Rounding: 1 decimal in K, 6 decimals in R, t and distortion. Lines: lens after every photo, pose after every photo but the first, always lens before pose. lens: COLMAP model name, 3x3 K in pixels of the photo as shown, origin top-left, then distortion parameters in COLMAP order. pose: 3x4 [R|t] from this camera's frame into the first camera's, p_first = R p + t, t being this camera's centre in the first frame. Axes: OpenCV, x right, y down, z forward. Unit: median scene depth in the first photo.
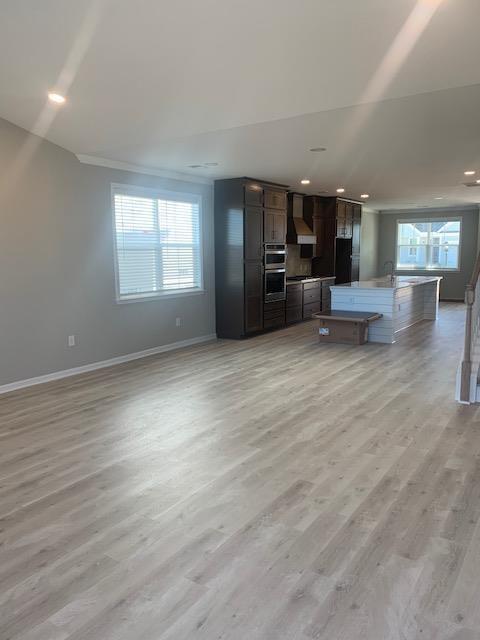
lens RADIAL K [[495.2, 0, 245.7], [0, 495.2, 322.3], [0, 0, 1]] dist [0.022022, -0.024564]
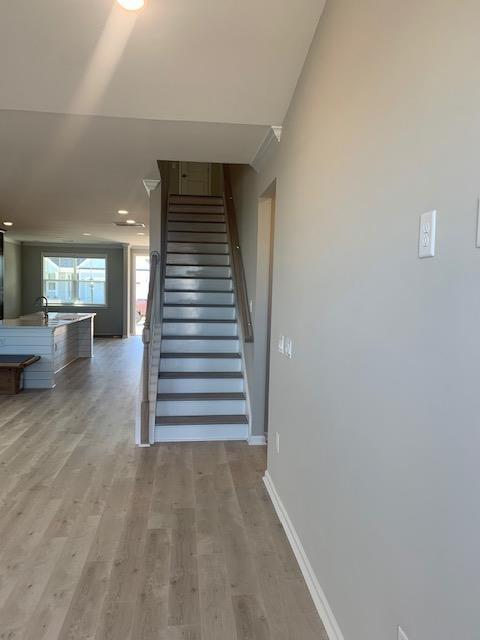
lens RADIAL K [[495.2, 0, 240.7], [0, 495.2, 316.7], [0, 0, 1]] dist [0.022022, -0.024564]
pose [[0.768382, -0.014151, 0.639835, -0.017061], [0.066299, 0.996137, -0.057588, -0.011750], [-0.636548, 0.086670, 0.766352, 0.083995]]
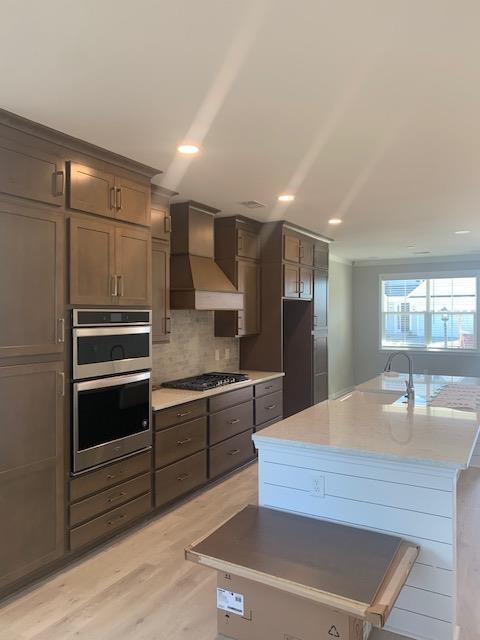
lens RADIAL K [[495.2, 0, 238.6], [0, 495.2, 319.3], [0, 0, 1]] dist [0.022022, -0.024564]
pose [[0.998134, 0.003150, 0.060978, 0.136722], [0.005213, 0.990626, -0.136502, -0.102492], [-0.060837, 0.136565, 0.988761, 0.646295]]
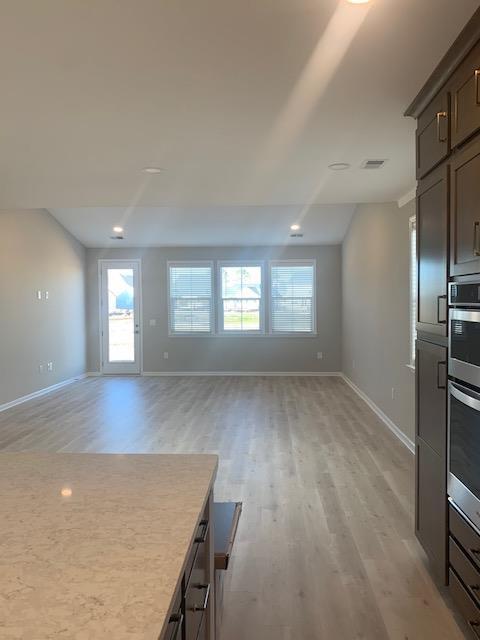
lens RADIAL K [[495.2, 0, 242.4], [0, 495.2, 319.2], [0, 0, 1]] dist [0.022022, -0.024564]
pose [[-0.867199, 0.031017, -0.496995, 0.279029], [-0.058061, 0.984953, 0.162780, -0.179683], [0.494565, 0.170019, -0.852349, 1.204106]]
